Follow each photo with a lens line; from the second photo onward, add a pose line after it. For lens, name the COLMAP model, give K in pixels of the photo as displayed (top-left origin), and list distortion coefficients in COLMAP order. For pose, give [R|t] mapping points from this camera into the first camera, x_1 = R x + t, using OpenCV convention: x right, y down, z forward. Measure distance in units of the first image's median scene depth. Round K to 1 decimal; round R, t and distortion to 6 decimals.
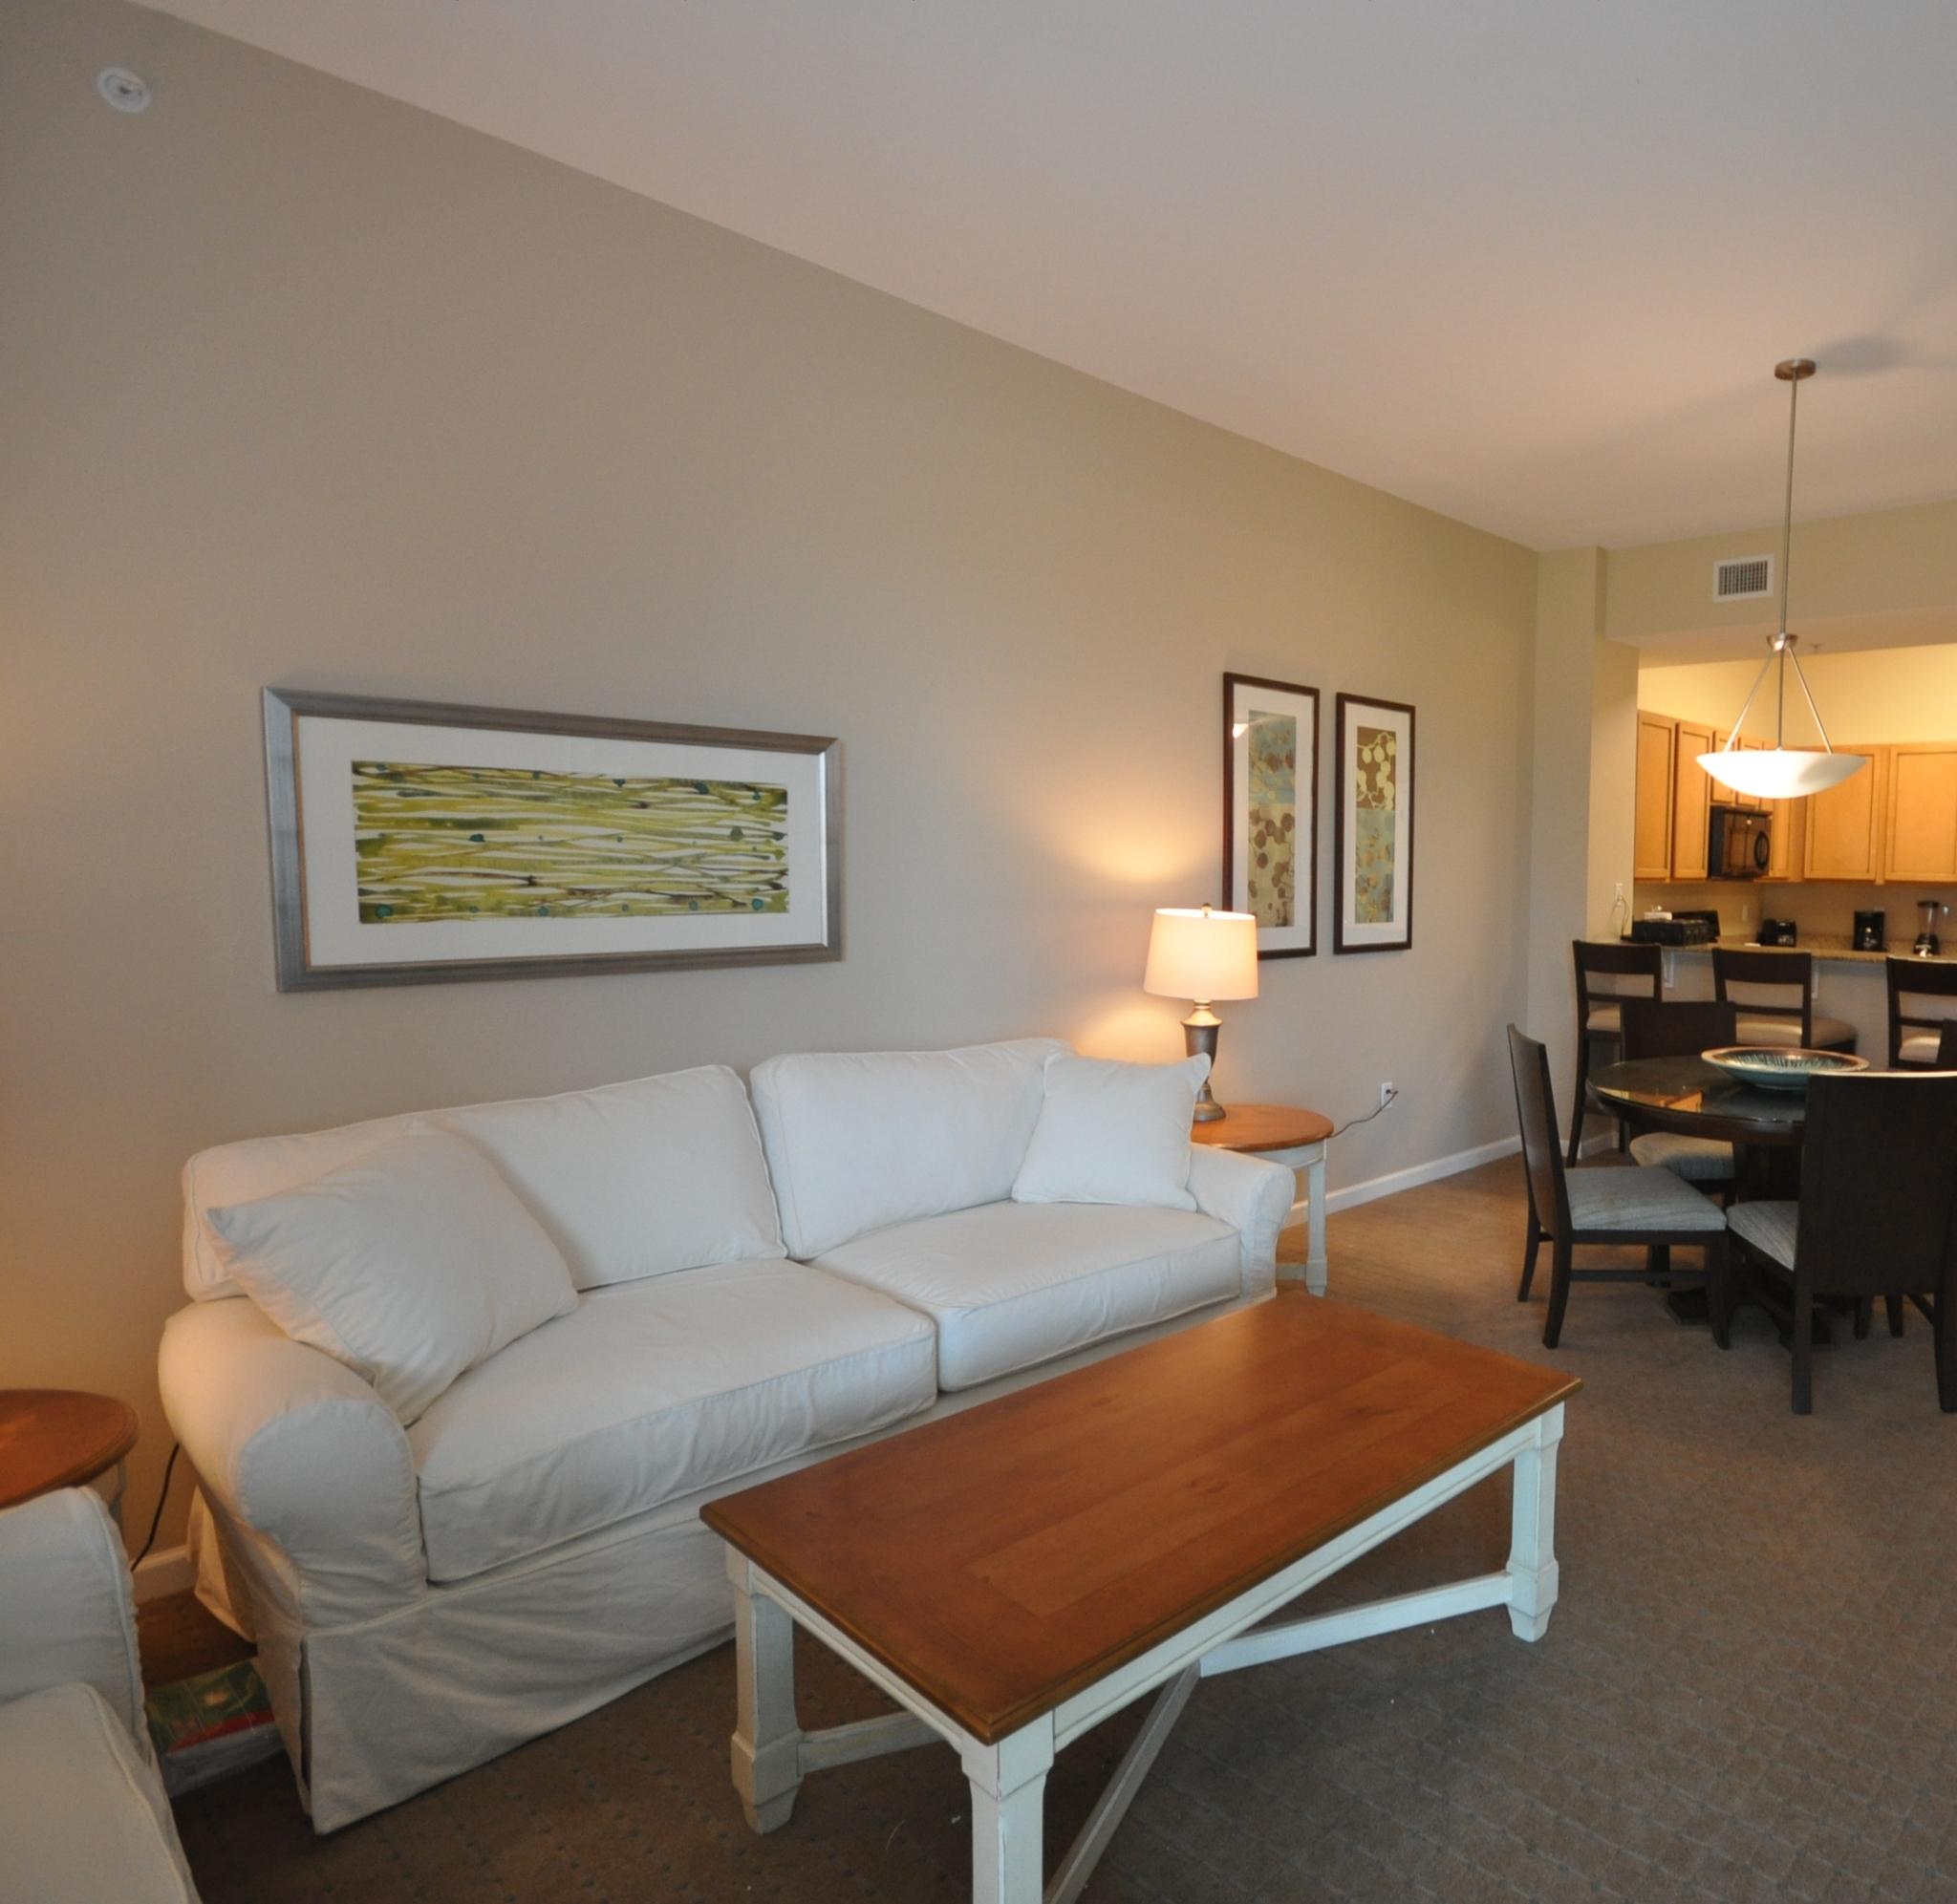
lens RADIAL K [[1287.4, 0, 978.5], [0, 1287.4, 952.0], [0, 0, 1]] dist [-0.007843, -0.003505]
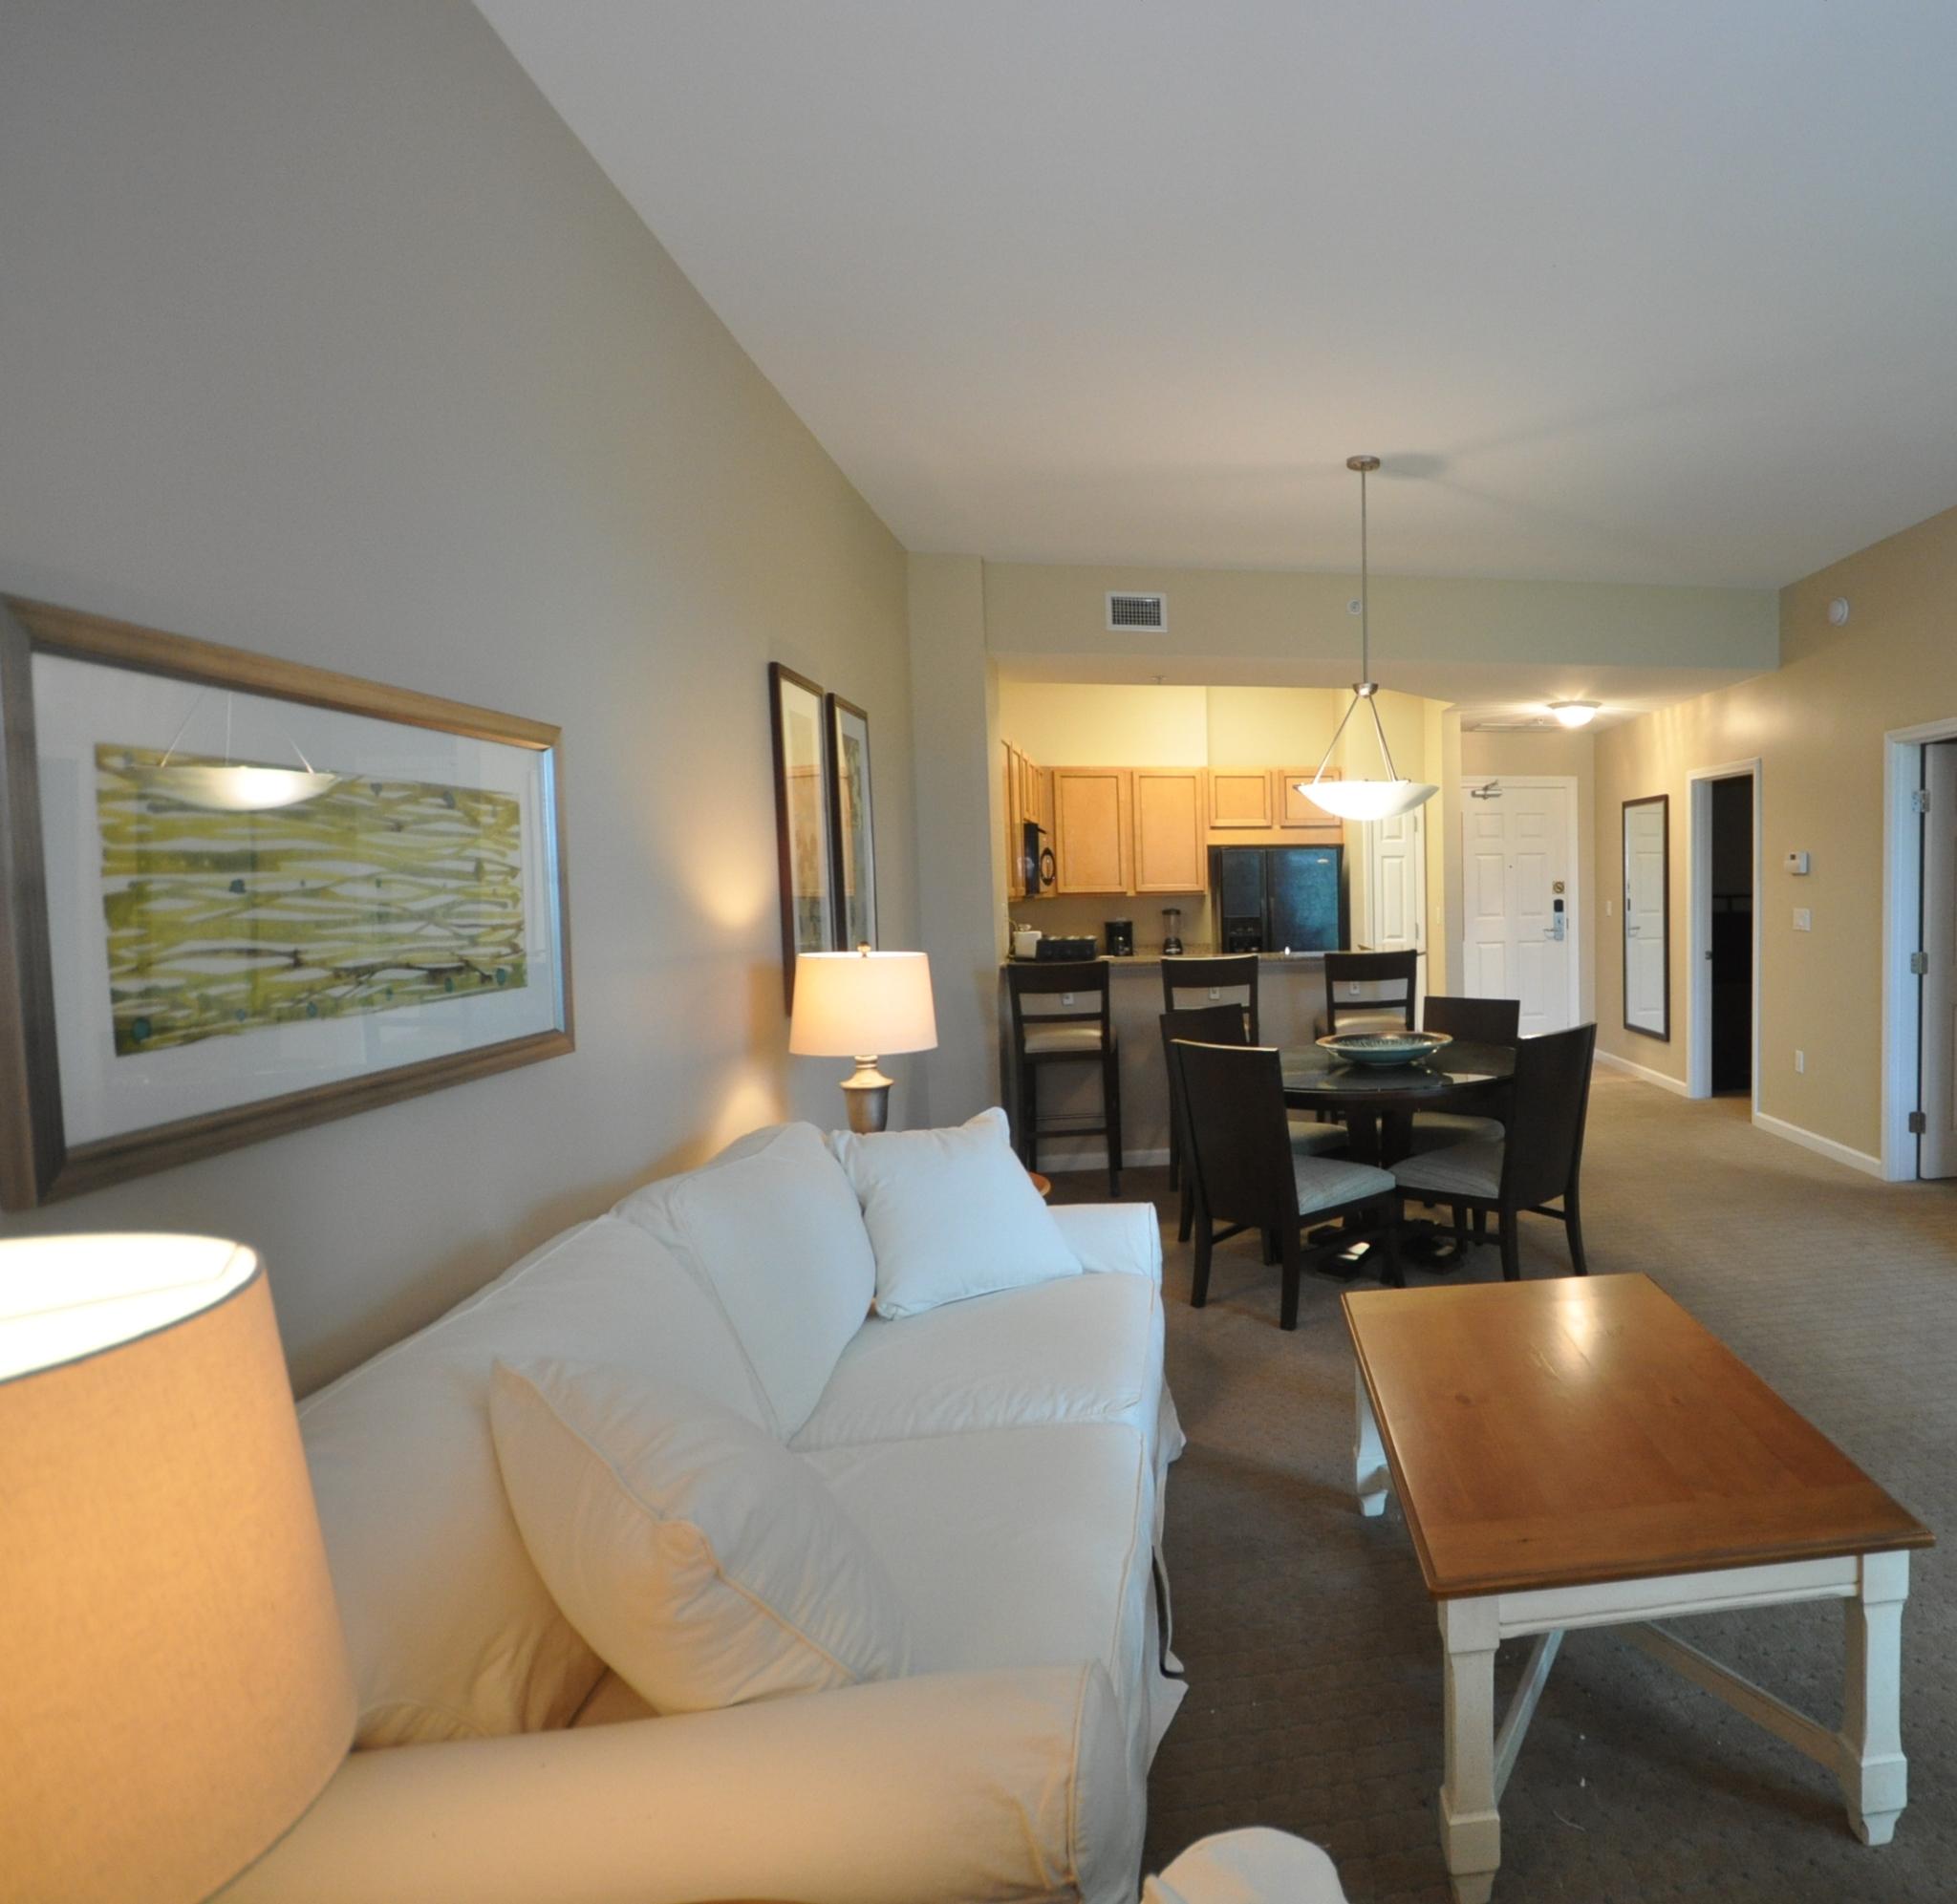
lens RADIAL K [[1759.6, 0, 979.8], [0, 1759.6, 1008.2], [0, 0, 1]] dist [-0.097468, -0.000979]
pose [[0.594781, -0.083096, 0.799582, -0.752747], [0.088657, 0.995356, 0.037494, -0.033537], [-0.798984, 0.048588, 0.599386, 0.280095]]
